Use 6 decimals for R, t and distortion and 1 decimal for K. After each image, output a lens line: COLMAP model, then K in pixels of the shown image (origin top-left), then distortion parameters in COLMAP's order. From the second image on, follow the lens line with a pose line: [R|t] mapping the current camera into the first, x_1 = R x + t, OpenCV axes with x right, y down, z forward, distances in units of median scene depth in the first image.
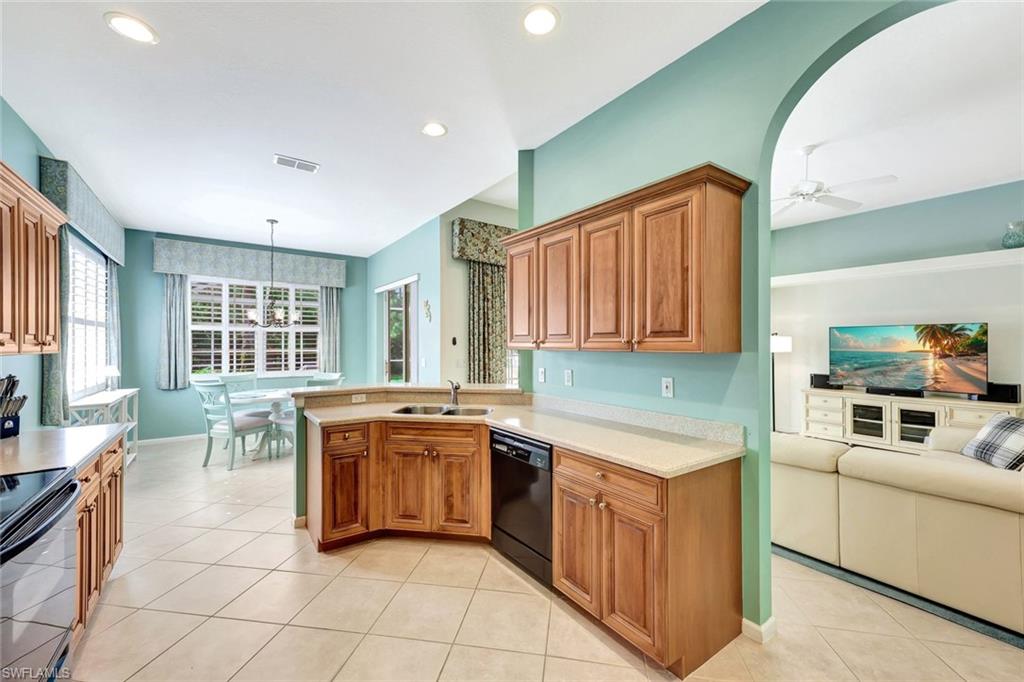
lens RADIAL K [[420.0, 0, 520.9], [0, 420.0, 344.3], [0, 0, 1]] dist [0.001426, -0.001115]
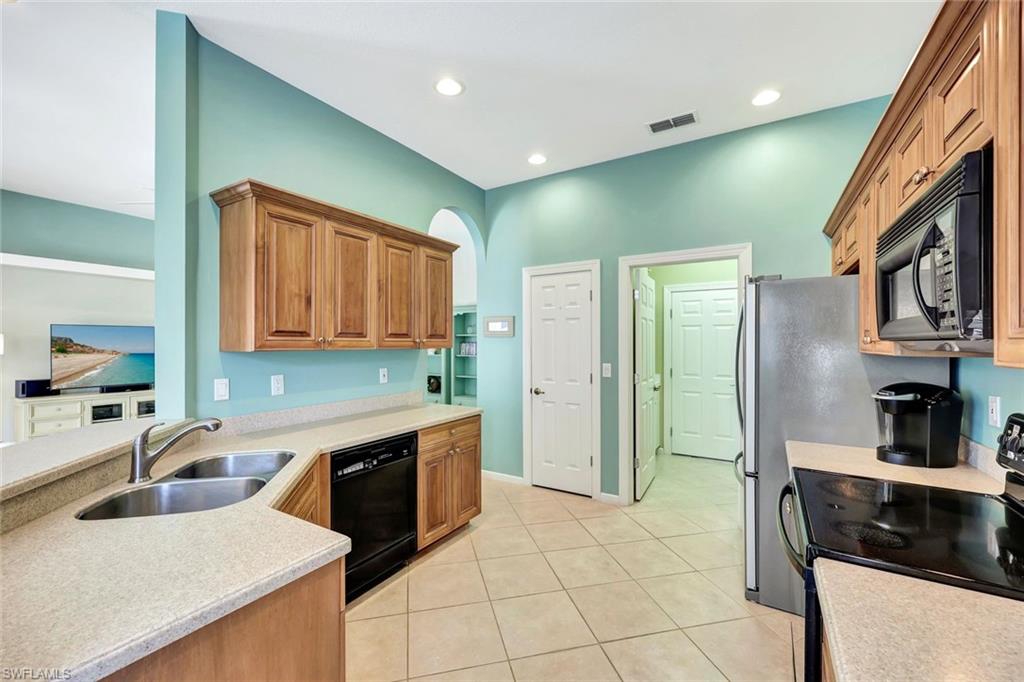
lens RADIAL K [[420.0, 0, 505.2], [0, 420.0, 343.1], [0, 0, 1]] dist [0.001426, -0.001115]
pose [[-0.389597, -0.000624, 0.920985, -0.920686], [0.001905, 0.999997, 0.001484, -0.000949], [-0.920984, 0.002333, -0.389594, 1.043352]]
